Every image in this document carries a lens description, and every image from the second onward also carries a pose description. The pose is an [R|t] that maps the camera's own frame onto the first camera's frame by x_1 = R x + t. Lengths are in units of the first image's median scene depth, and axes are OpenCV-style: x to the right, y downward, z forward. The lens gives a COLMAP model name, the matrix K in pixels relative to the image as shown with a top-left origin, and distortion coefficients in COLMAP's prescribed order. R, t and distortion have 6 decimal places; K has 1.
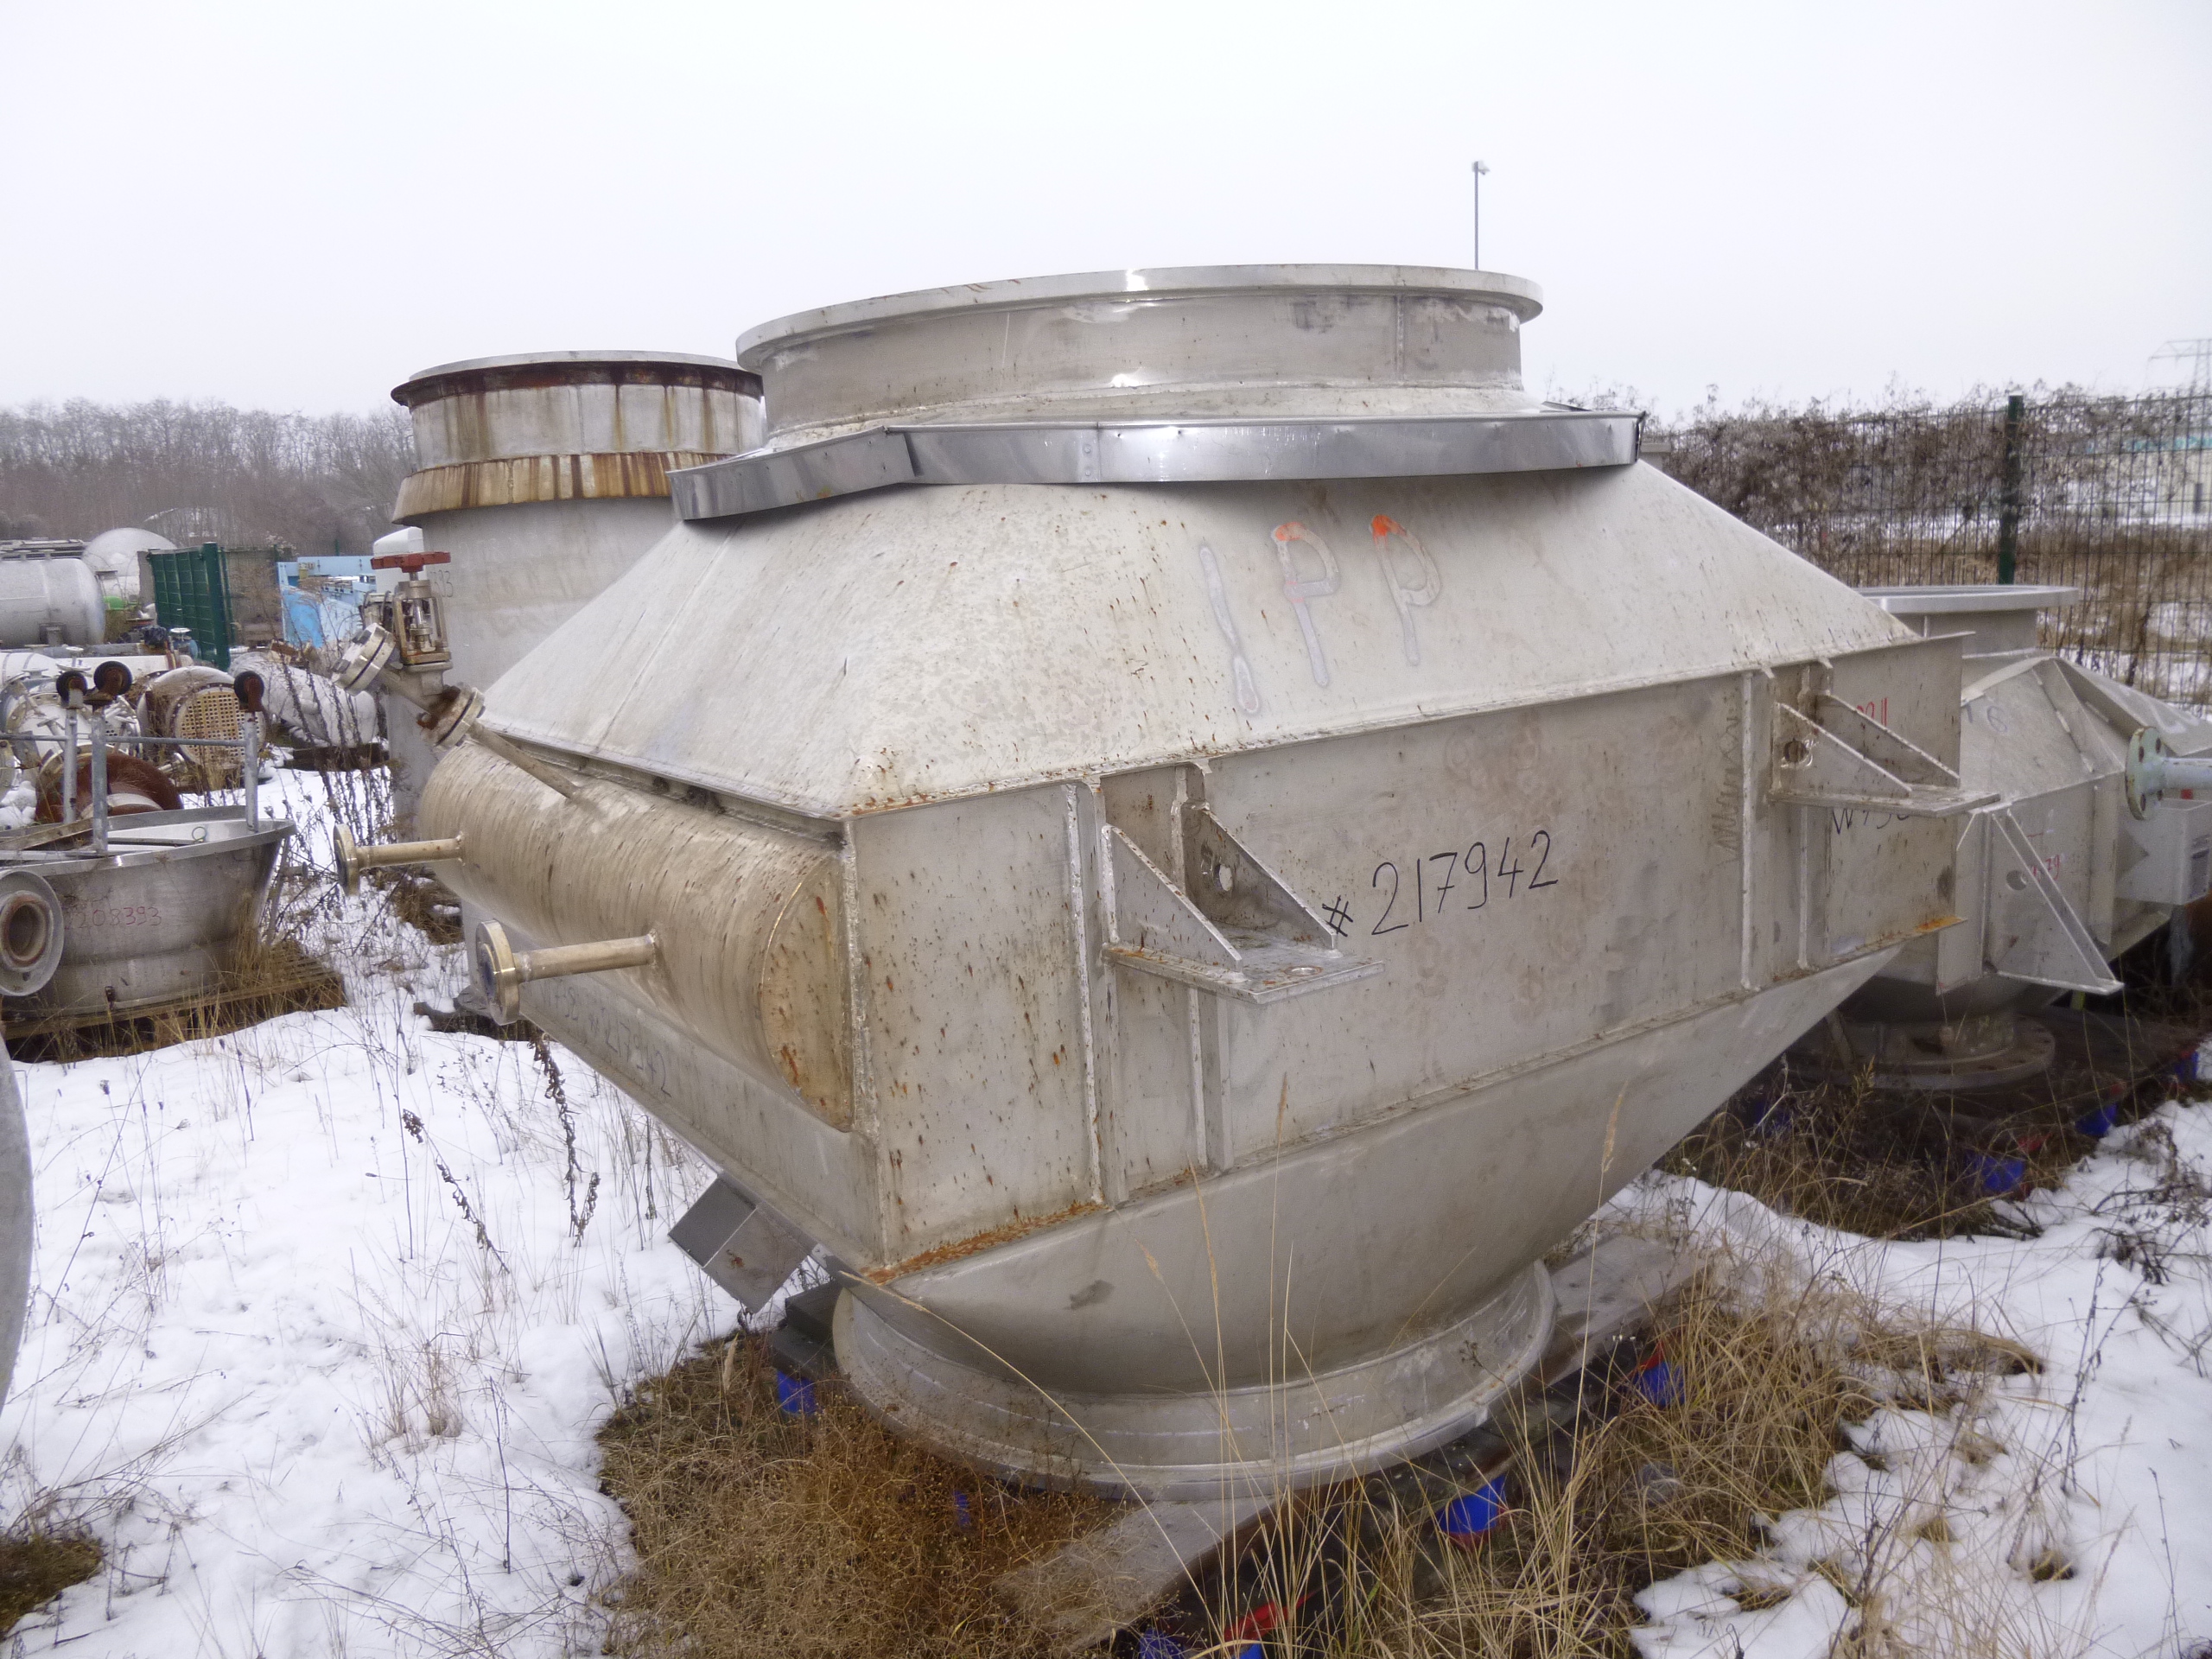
lens RADIAL K [[1614.7, 0, 1094.6], [0, 1614.7, 817.2], [0, 0, 1]] dist [-0.029208, -0.000592]
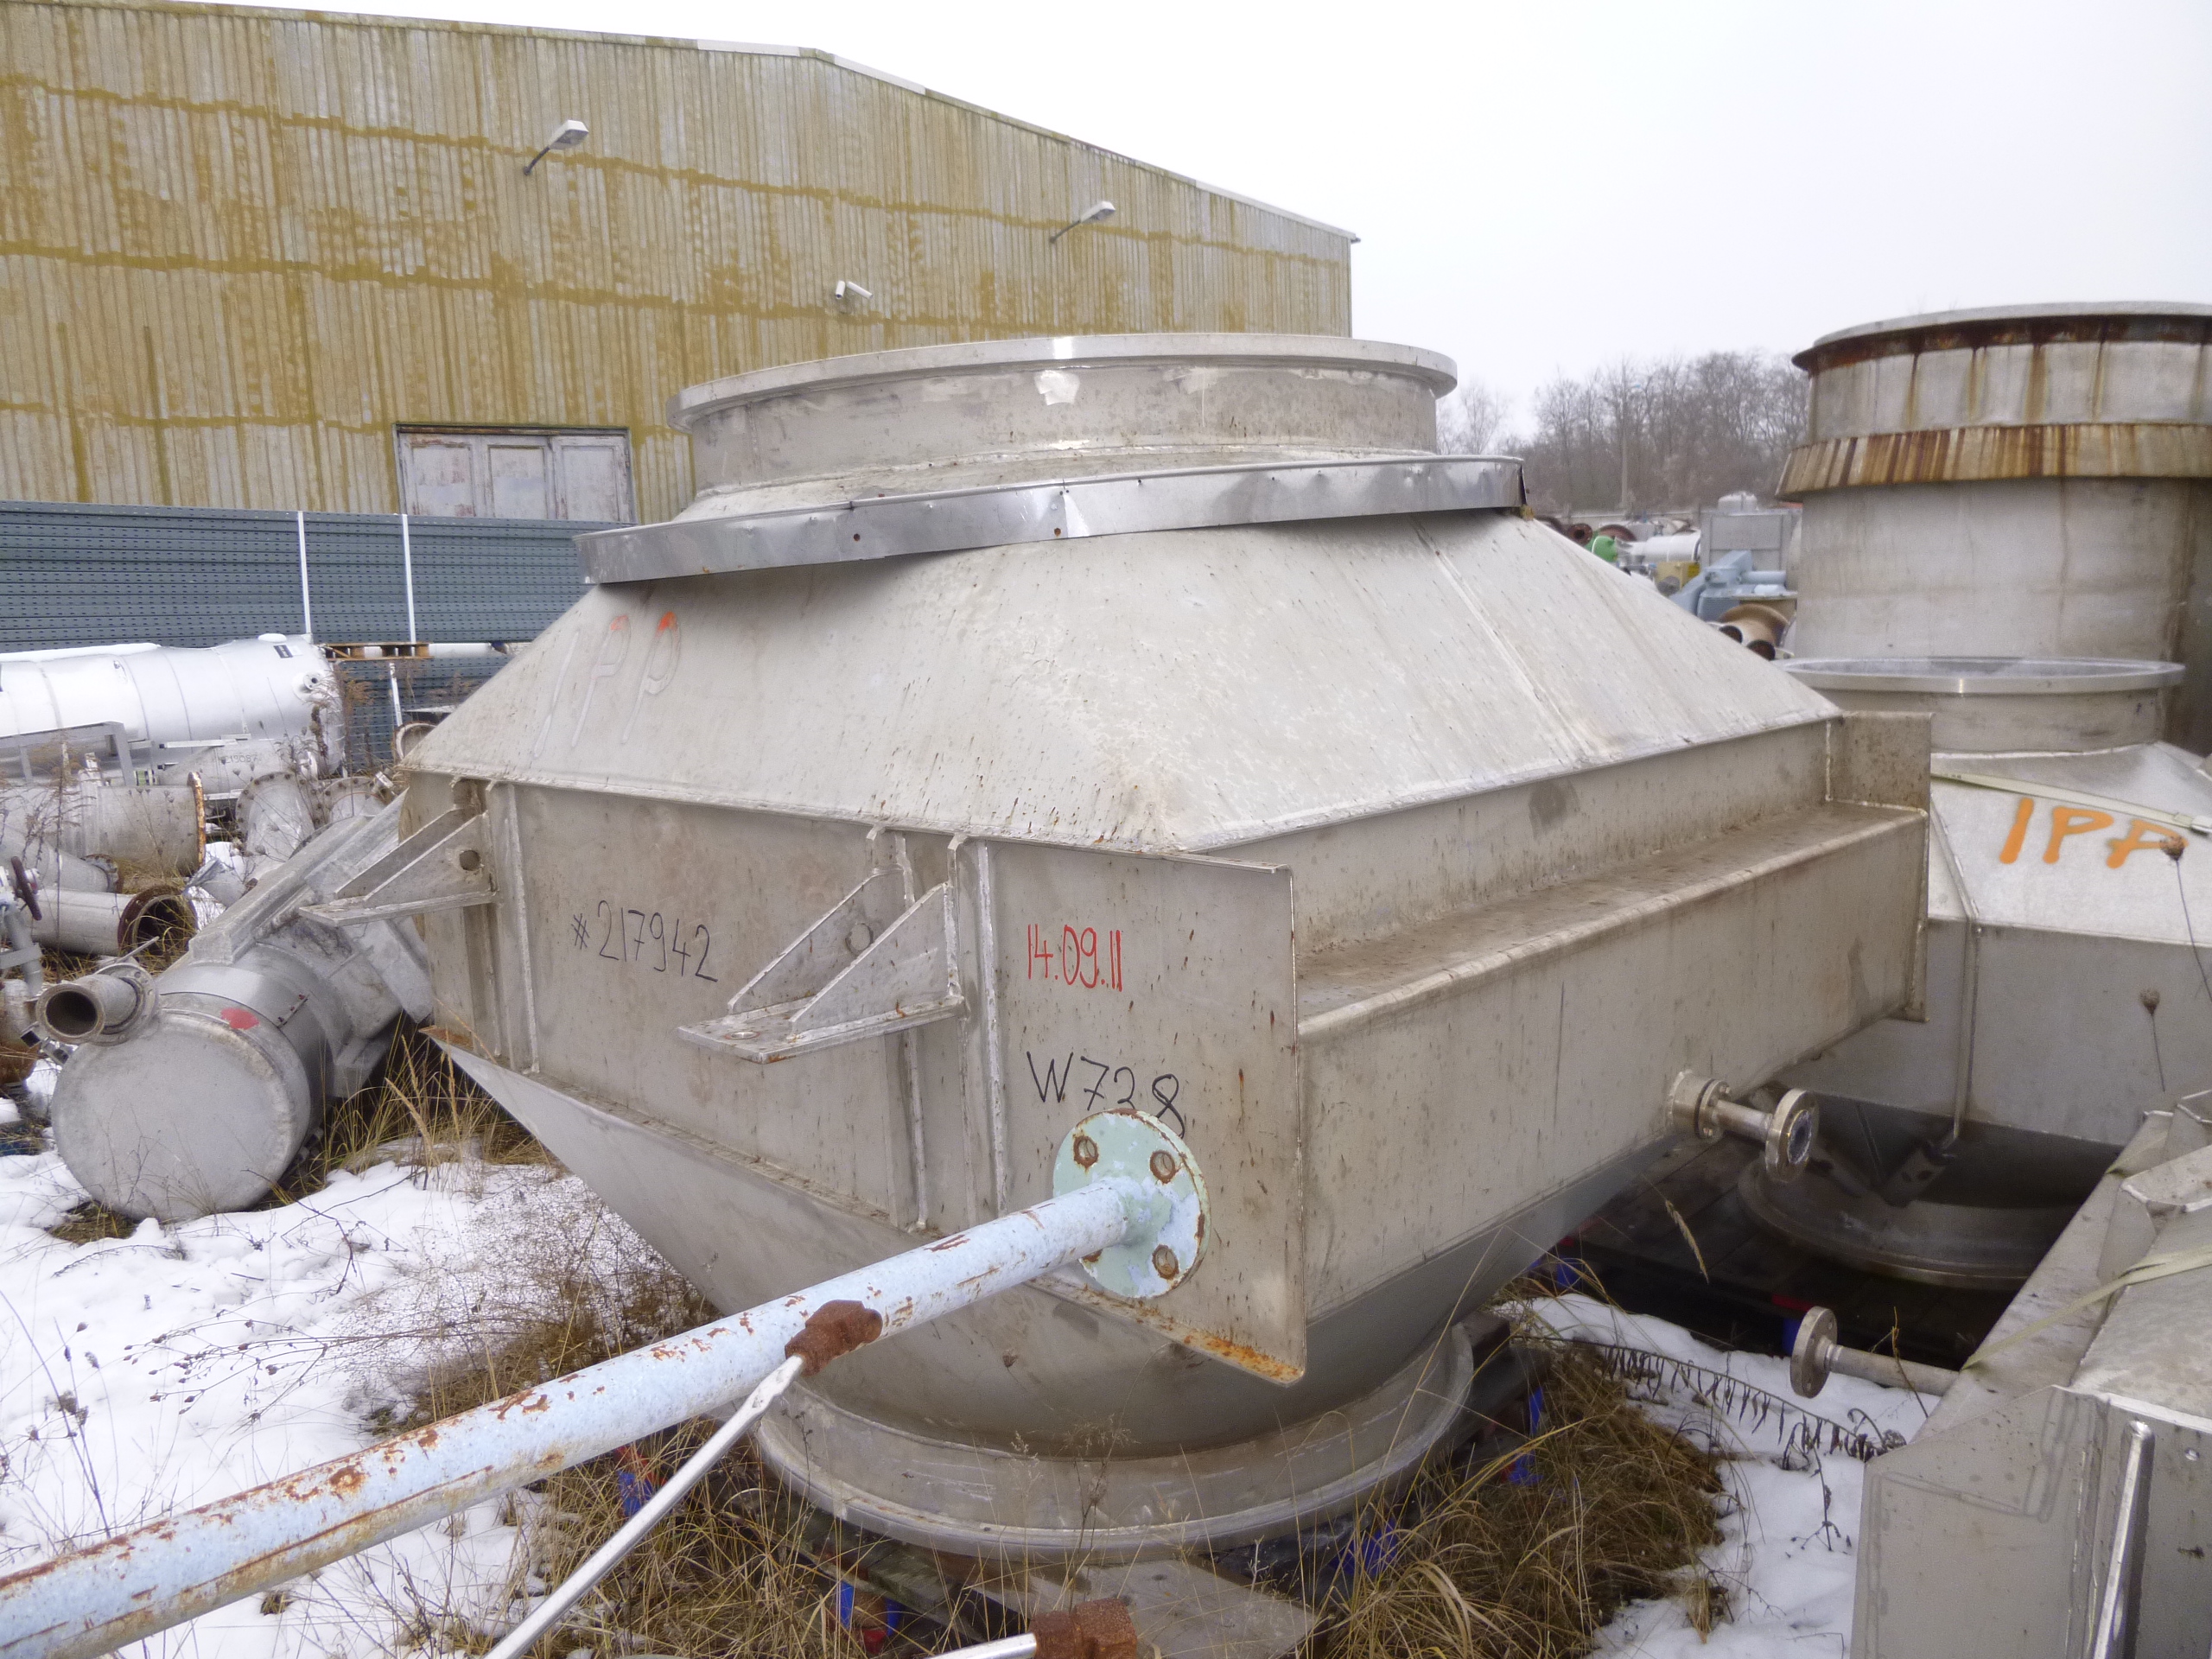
lens RADIAL K [[1614.7, 0, 1093.5], [0, 1614.7, 835.2], [0, 0, 1]] dist [-0.029208, -0.000592]
pose [[0.182252, 0.199115, -0.962880, 0.521386], [-0.136768, 0.974895, 0.175712, -0.105069], [0.973693, 0.099667, 0.204909, 0.411032]]
